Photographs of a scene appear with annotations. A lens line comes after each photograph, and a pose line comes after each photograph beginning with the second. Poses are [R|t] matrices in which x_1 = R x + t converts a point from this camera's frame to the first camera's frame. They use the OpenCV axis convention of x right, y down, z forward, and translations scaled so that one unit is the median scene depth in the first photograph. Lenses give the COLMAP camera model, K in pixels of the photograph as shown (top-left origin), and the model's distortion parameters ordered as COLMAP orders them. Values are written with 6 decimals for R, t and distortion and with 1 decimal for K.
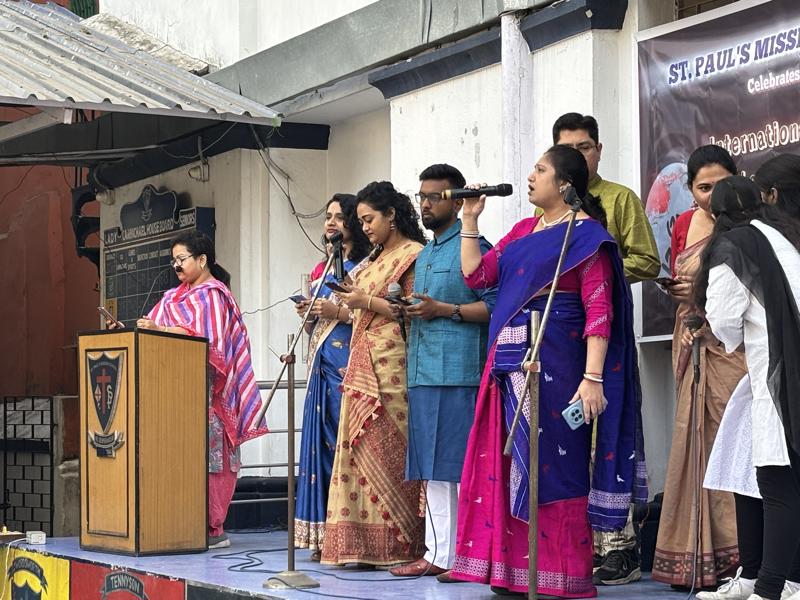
lens RADIAL K [[2031.5, 0, 401.1], [0, 2031.5, 300.4], [0, 0, 1]] dist [0.272898, 0.000000]
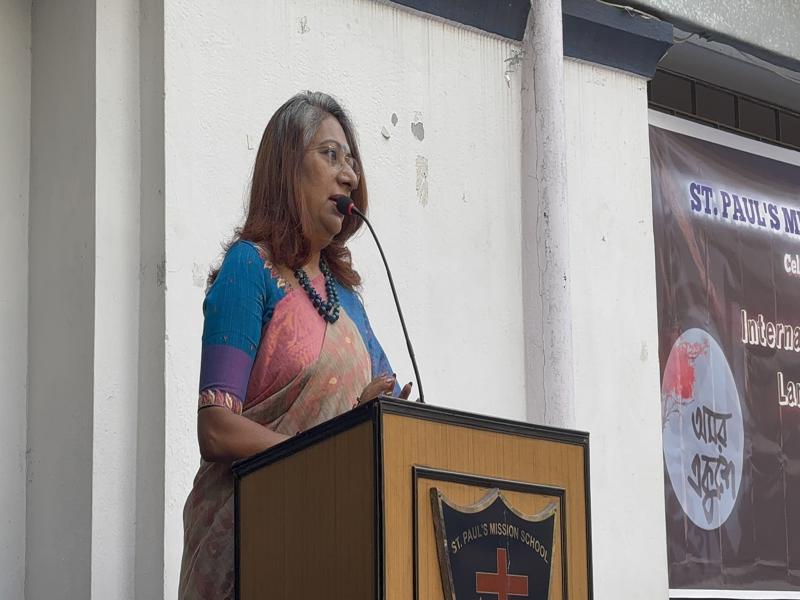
lens RADIAL K [[2302.0, 0, 399.7], [0, 2302.0, 298.9], [0, 0, 1]] dist [-0.165915, 0.000000]
pose [[-0.360563, 0.187060, 0.913785, -0.520390], [-0.008791, 0.978958, -0.203871, 0.076950], [-0.932693, -0.081541, -0.351332, 1.375189]]
